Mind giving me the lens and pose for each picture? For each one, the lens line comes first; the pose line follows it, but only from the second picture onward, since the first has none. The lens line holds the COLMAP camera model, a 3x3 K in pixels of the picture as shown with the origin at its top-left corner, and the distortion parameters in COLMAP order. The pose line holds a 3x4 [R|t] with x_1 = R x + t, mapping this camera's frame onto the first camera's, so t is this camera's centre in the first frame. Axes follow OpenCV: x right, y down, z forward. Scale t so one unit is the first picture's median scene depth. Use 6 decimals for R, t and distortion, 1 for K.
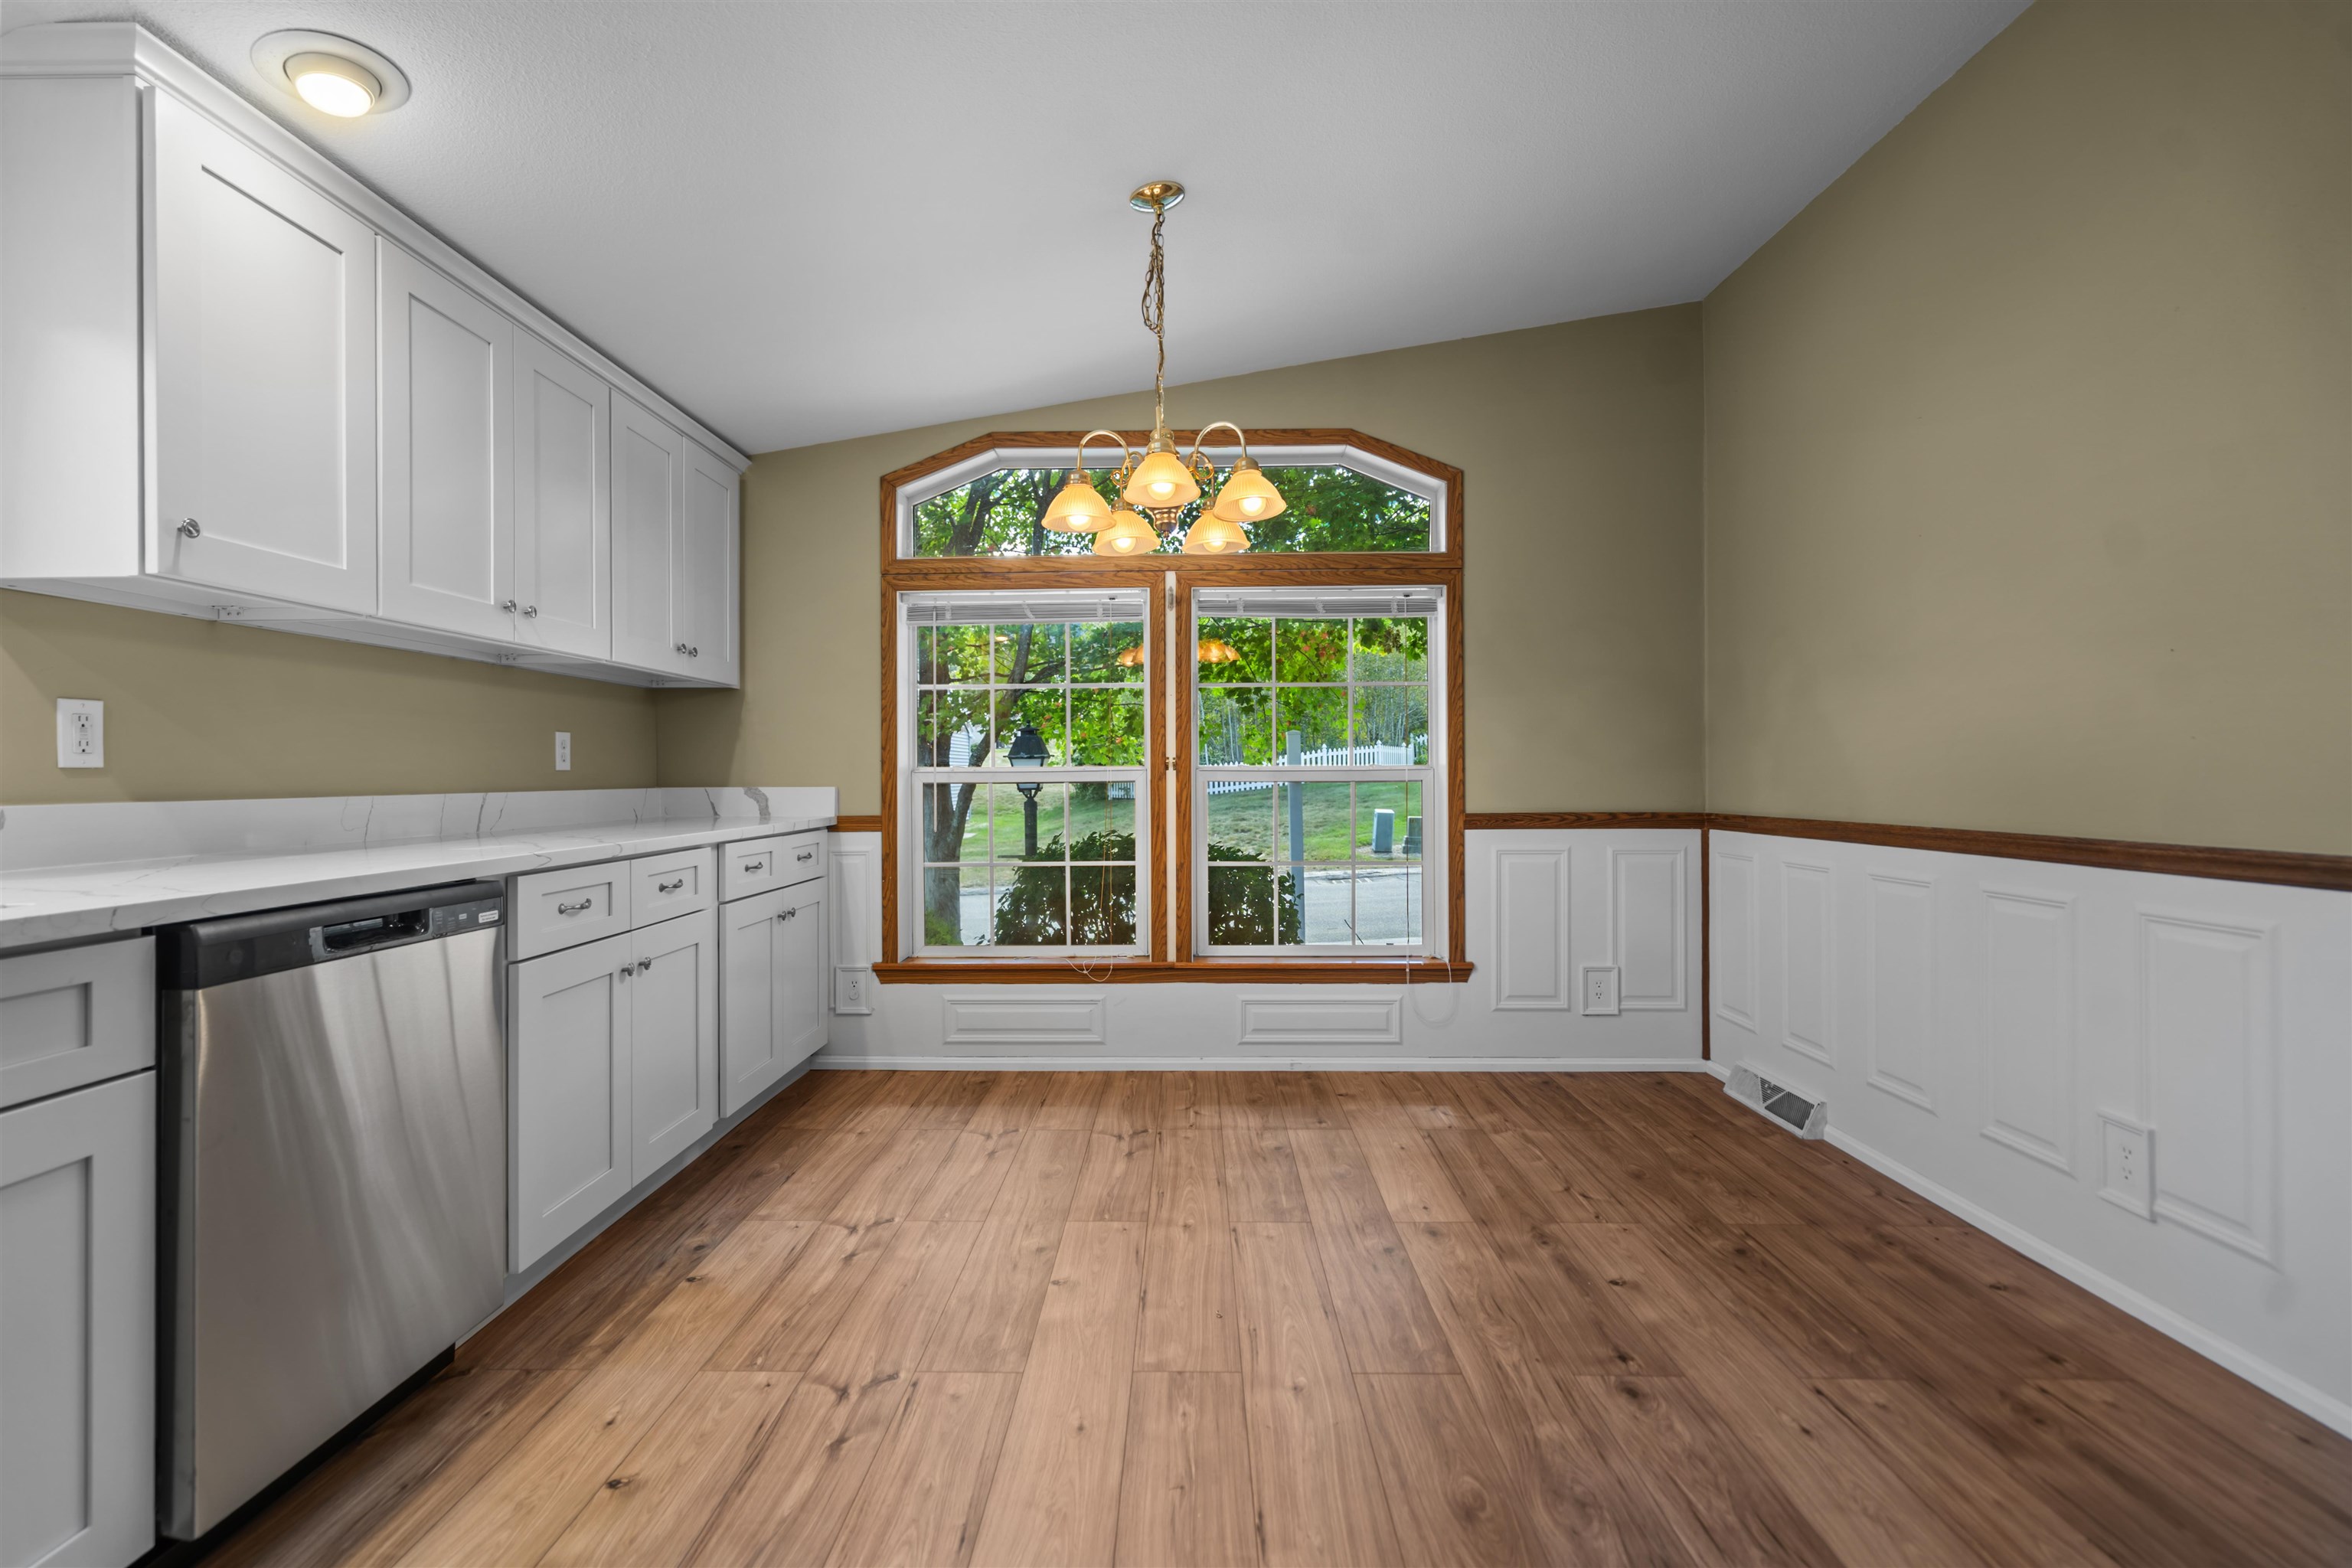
lens RADIAL K [[1079.6, 0, 1164.9], [0, 1079.6, 766.5], [0, 0, 1]] dist [-0.002719, 0.000009]
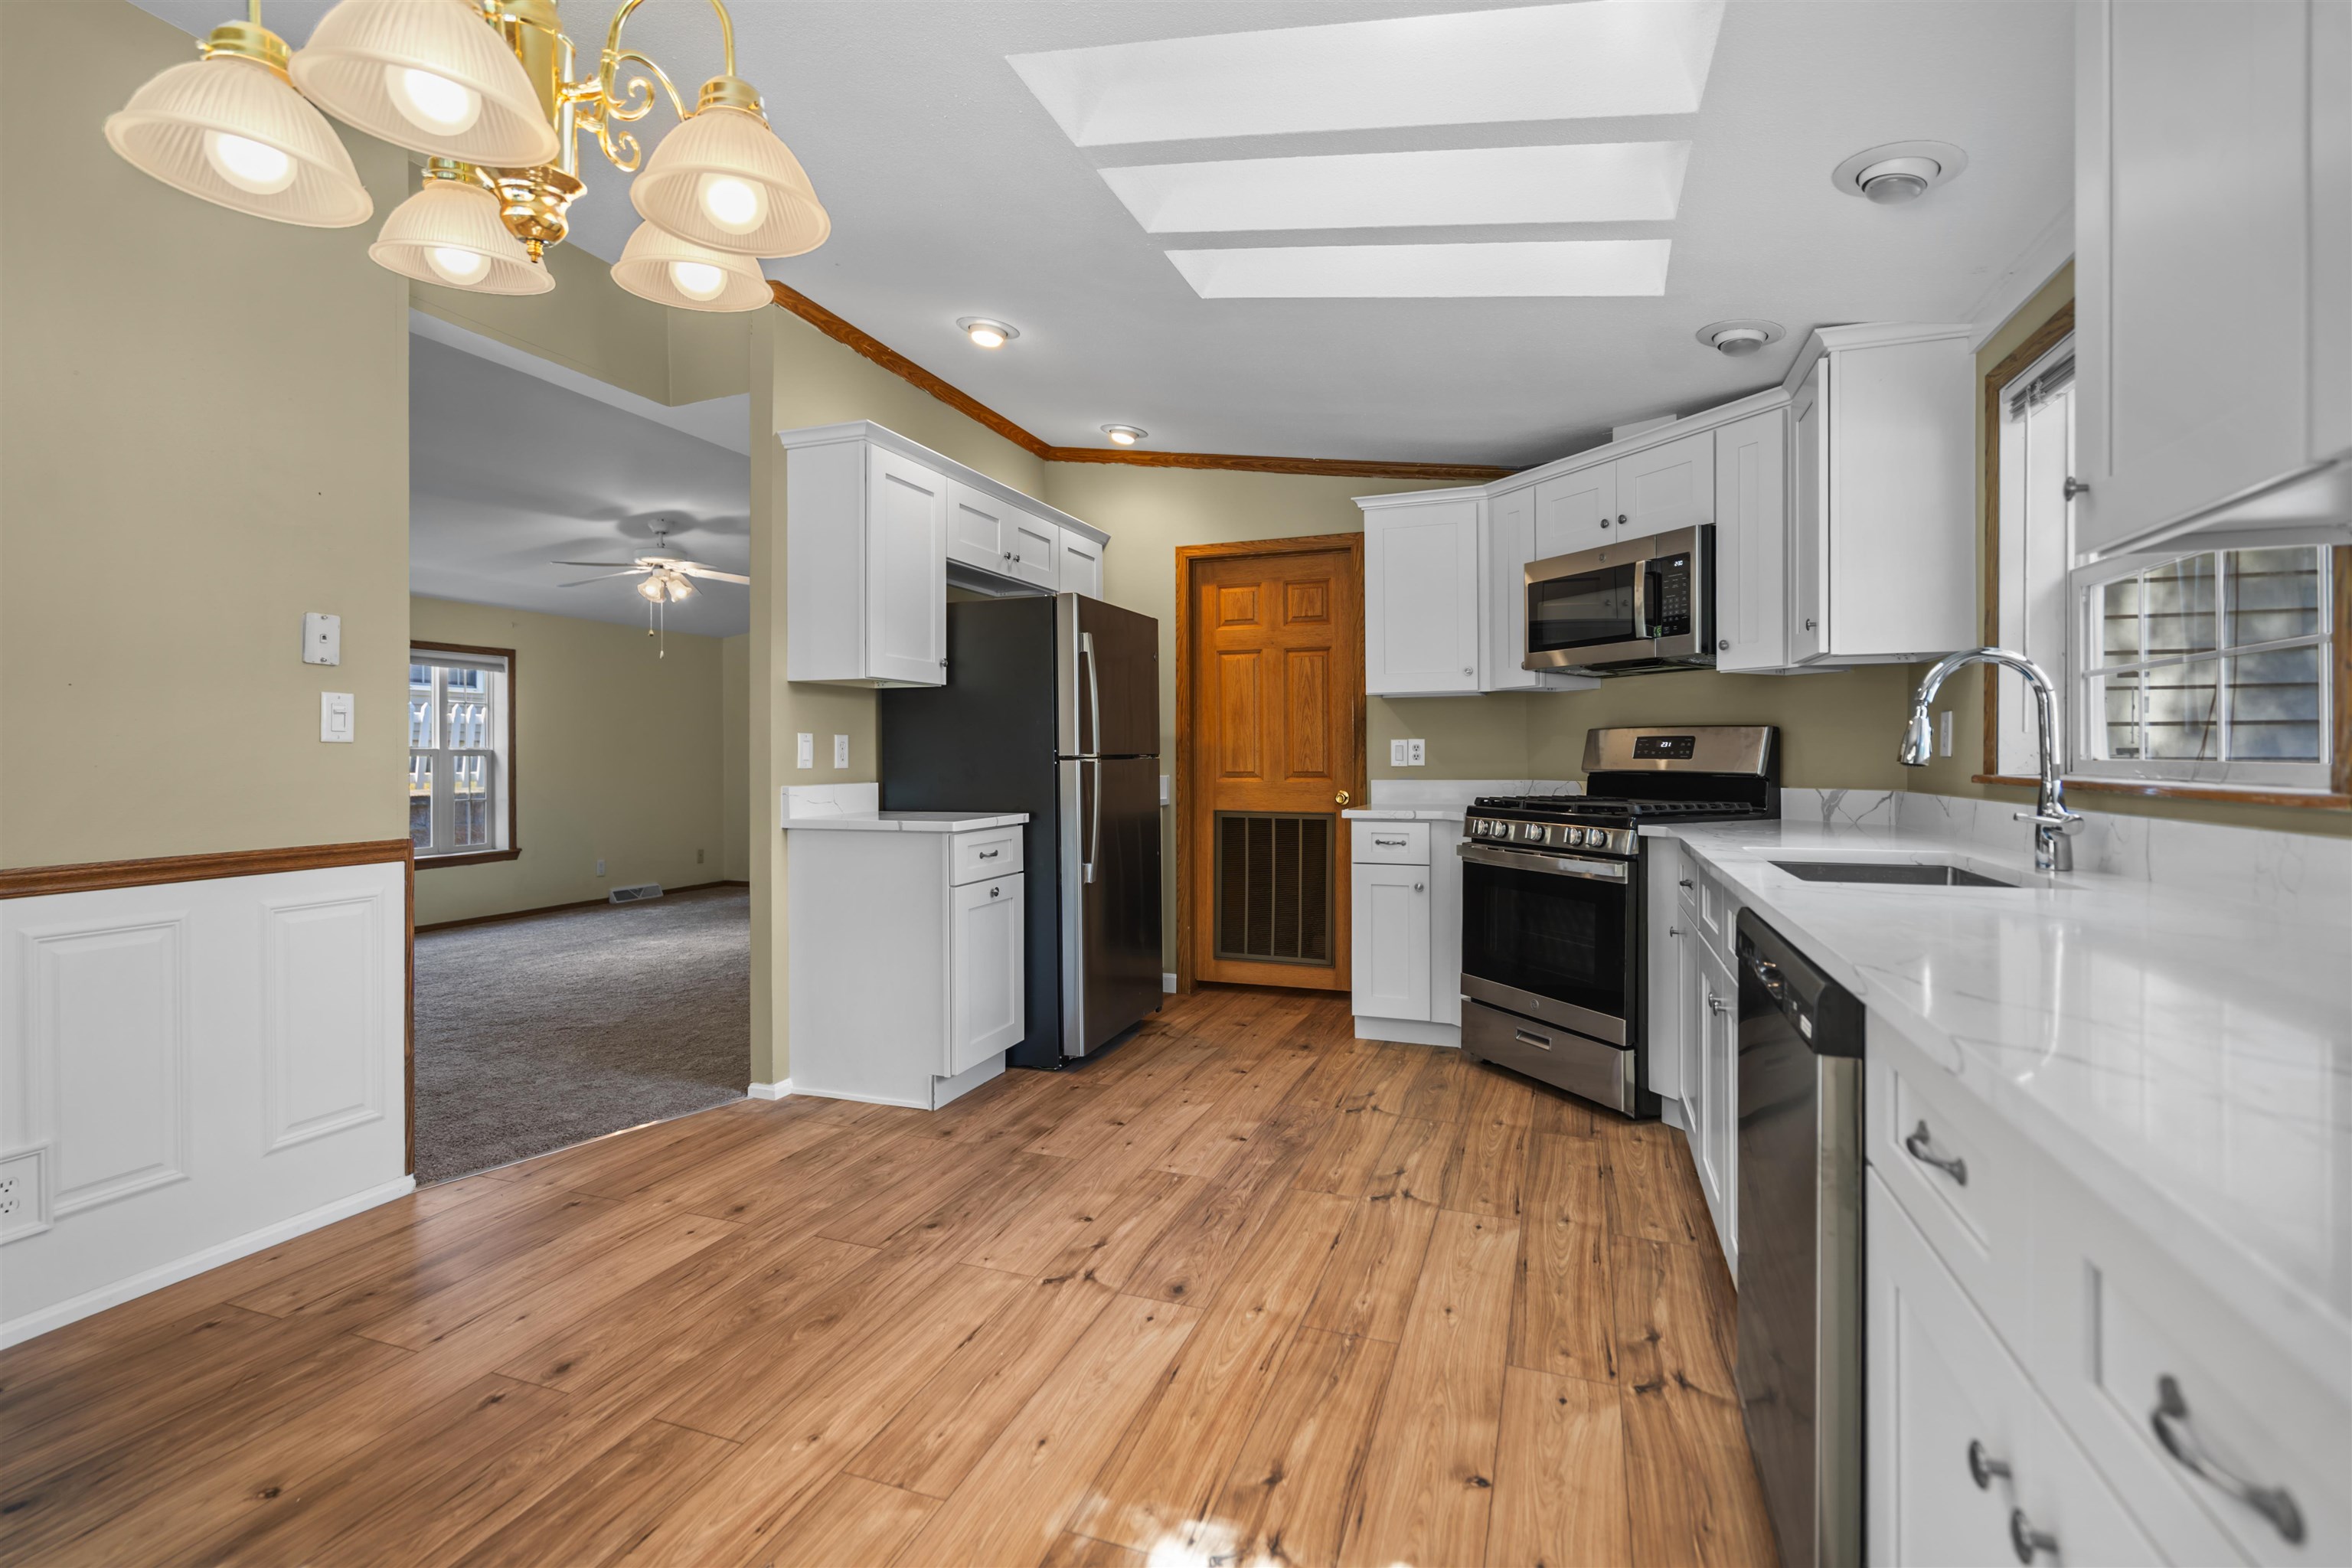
lens RADIAL K [[1077.9, 0, 1161.5], [0, 1077.9, 758.4], [0, 0, 1]] dist [-0.000954, 0.000081]
pose [[-0.943350, 0.008004, 0.331702, -0.436965], [0.006703, 0.999965, -0.005064, -0.020259], [-0.331731, -0.002554, -0.943371, 1.596497]]
